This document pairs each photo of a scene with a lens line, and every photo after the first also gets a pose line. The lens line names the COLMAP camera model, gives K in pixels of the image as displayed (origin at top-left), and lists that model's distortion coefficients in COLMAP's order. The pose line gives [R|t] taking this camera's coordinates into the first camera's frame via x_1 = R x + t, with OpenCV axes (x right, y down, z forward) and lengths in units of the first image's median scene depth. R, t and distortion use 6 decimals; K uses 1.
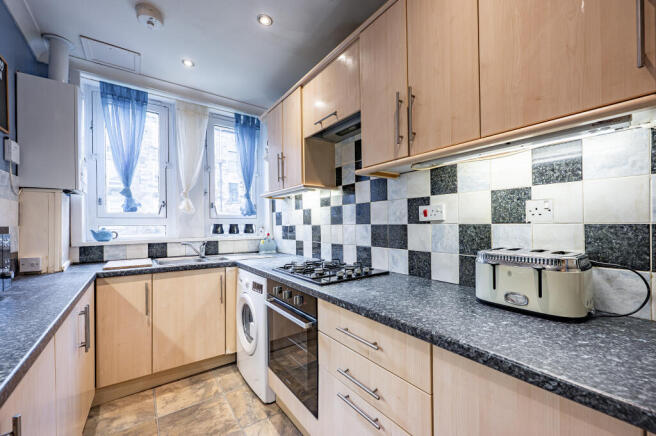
lens RADIAL K [[268.7, 0, 327.8], [0, 268.7, 230.3], [0, 0, 1]] dist [0.000194, -0.000090]
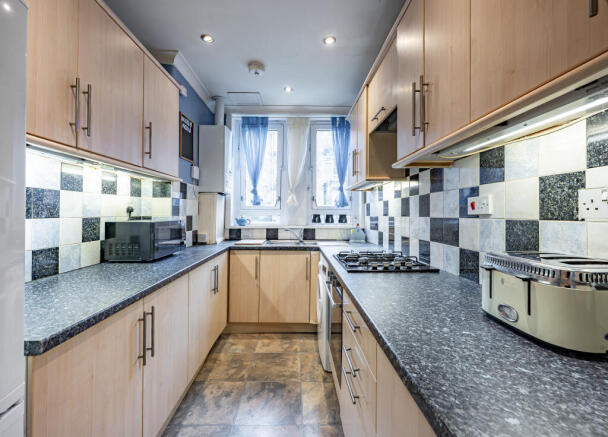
lens RADIAL K [[270.2, 0, 291.3], [0, 270.2, 217.8], [0, 0, 1]] dist [0.000730, 0.000181]
pose [[0.805342, 0.016331, -0.592585, 0.353453], [-0.019168, 0.999815, 0.001504, -0.013242], [0.592500, 0.010148, 0.805507, -0.033448]]
